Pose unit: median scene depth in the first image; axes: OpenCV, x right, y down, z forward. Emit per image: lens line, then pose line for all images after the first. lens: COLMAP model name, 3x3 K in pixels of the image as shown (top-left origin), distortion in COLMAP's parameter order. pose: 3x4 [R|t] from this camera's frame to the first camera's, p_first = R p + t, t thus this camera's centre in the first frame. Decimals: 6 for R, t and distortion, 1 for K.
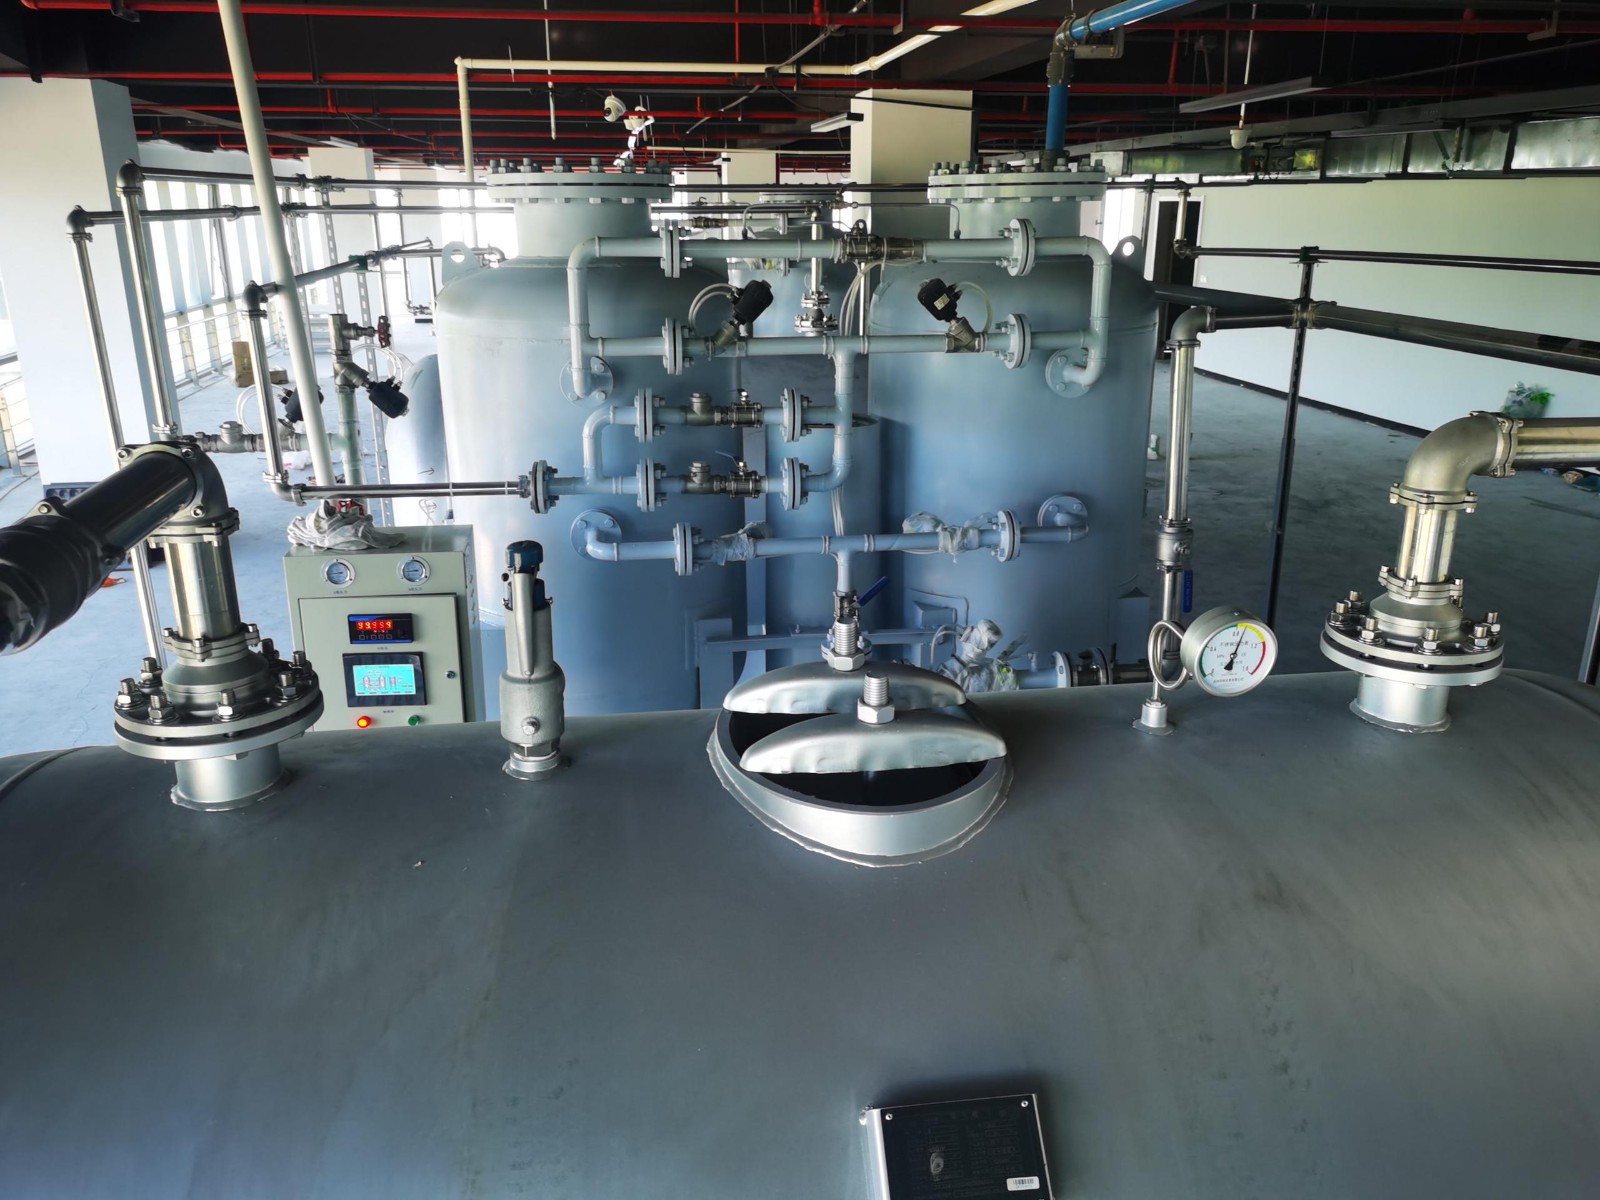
lens RADIAL K [[1256.2, 0, 800.2], [0, 1256.2, 601.2], [0, 0, 1]] dist [0.052277, -0.039919]
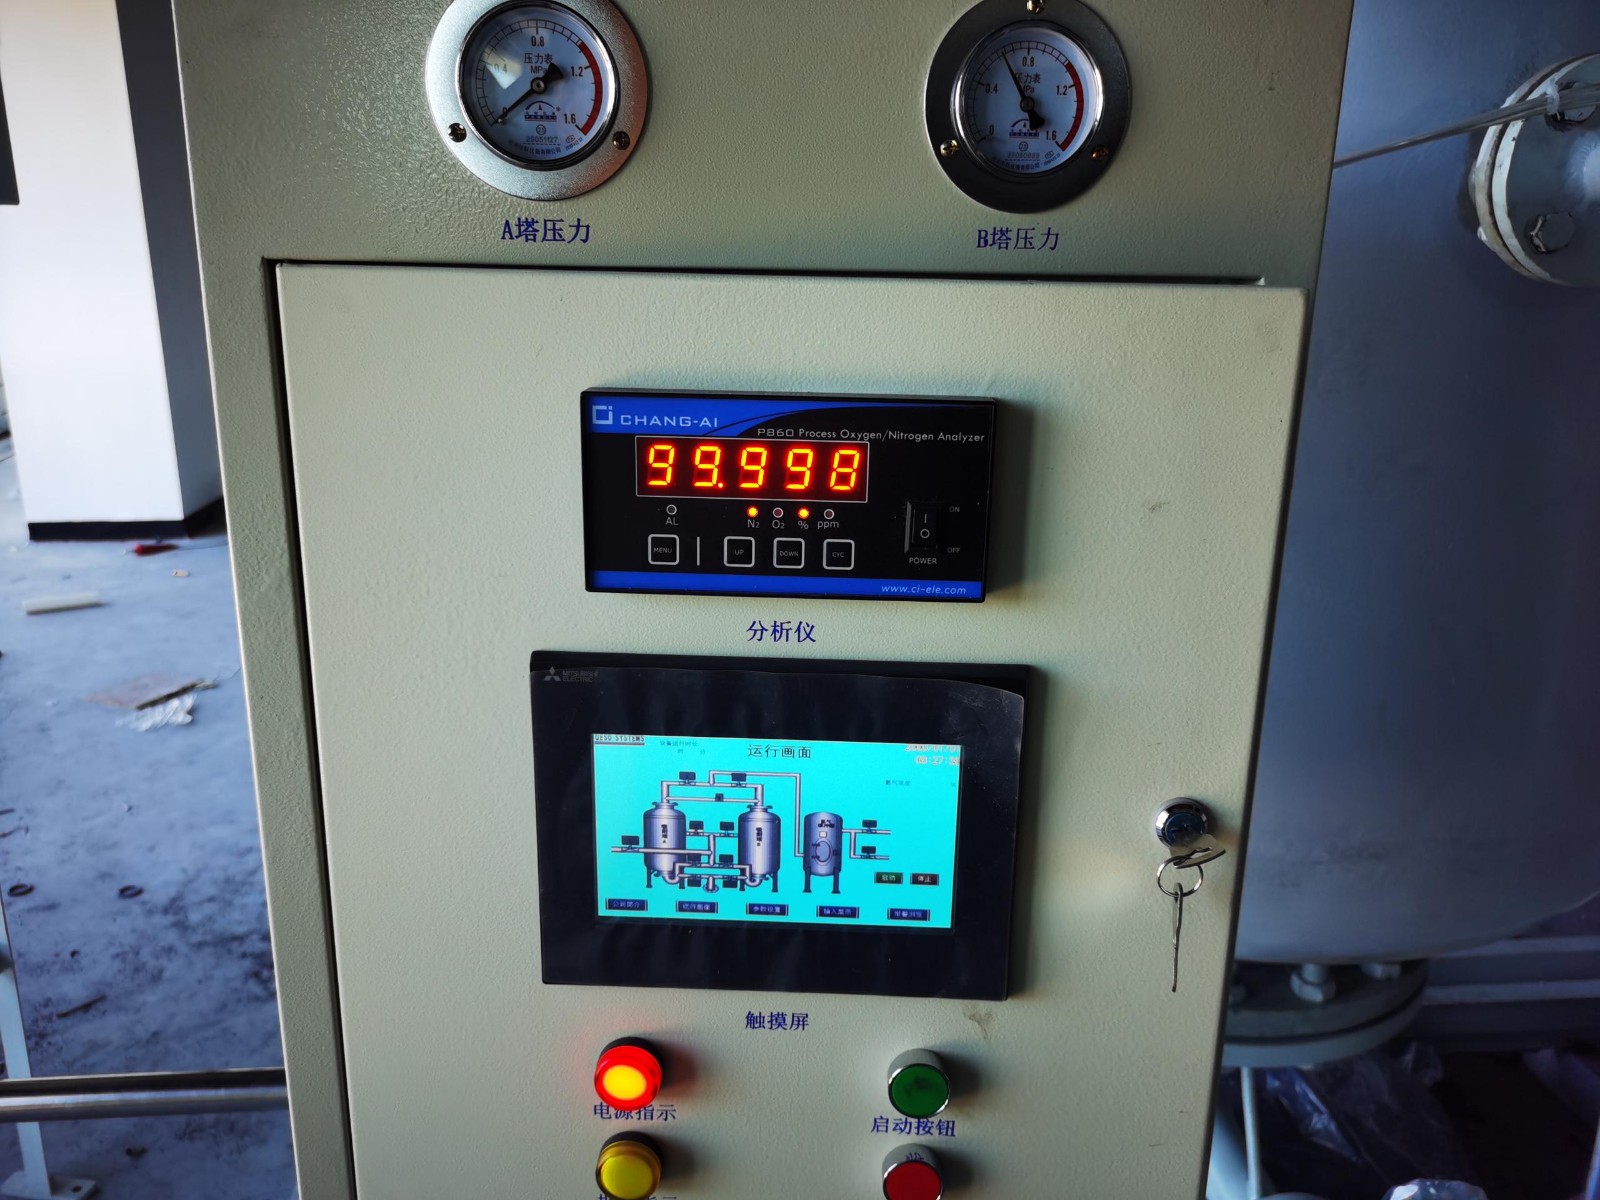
lens RADIAL K [[1256.2, 0, 799.8], [0, 1256.2, 597.5], [0, 0, 1]] dist [0.052277, -0.039919]
pose [[0.990407, 0.048372, -0.129441, -0.309083], [-0.050590, 0.998623, -0.013901, 0.035179], [0.128590, 0.020316, 0.991490, 0.848765]]
